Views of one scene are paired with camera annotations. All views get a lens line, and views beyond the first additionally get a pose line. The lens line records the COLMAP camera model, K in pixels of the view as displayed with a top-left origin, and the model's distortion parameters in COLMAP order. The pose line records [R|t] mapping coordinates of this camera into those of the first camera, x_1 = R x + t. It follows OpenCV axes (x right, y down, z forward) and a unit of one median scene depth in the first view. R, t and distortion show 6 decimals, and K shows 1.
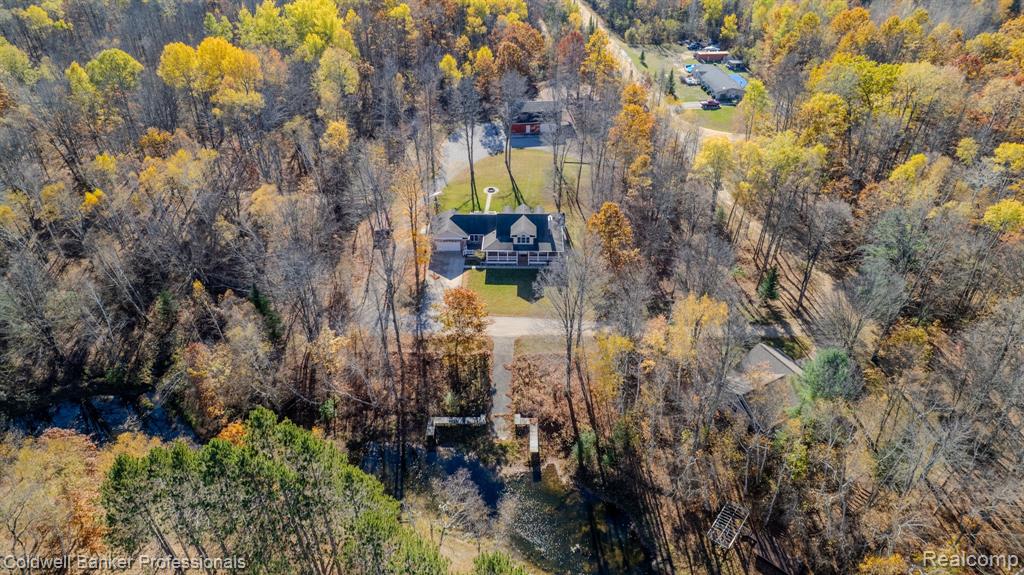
lens RADIAL K [[654.0, 0, 509.6], [0, 654.0, 283.8], [0, 0, 1]] dist [-0.026333, 0.001070]
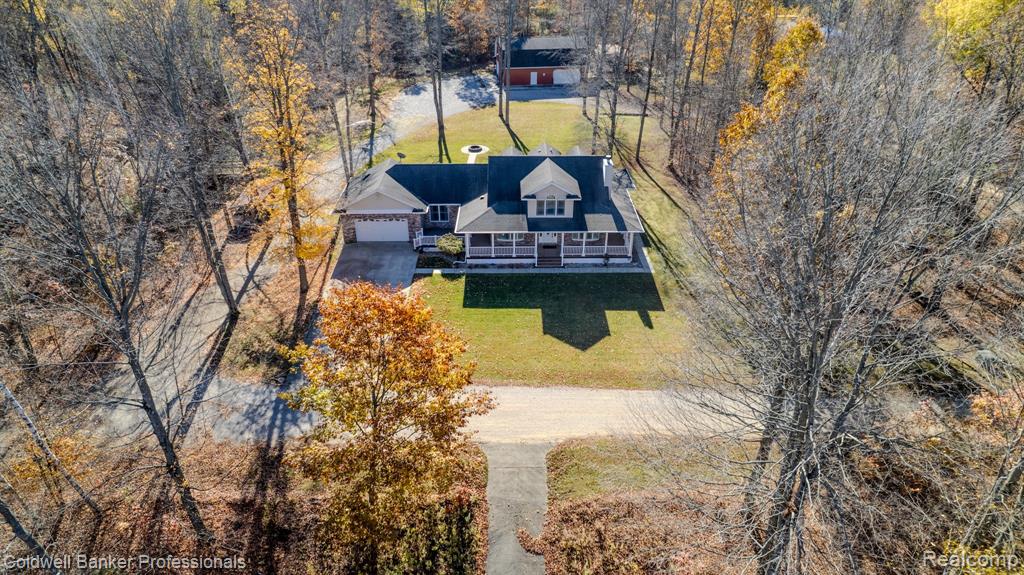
lens RADIAL K [[654.0, 0, 509.6], [0, 654.0, 283.8], [0, 0, 1]] dist [-0.026333, 0.001070]
pose [[0.999610, -0.011822, 0.025309, -0.017491], [0.014369, 0.994582, -0.102961, 0.027447], [-0.023954, 0.103285, 0.994363, 0.558991]]
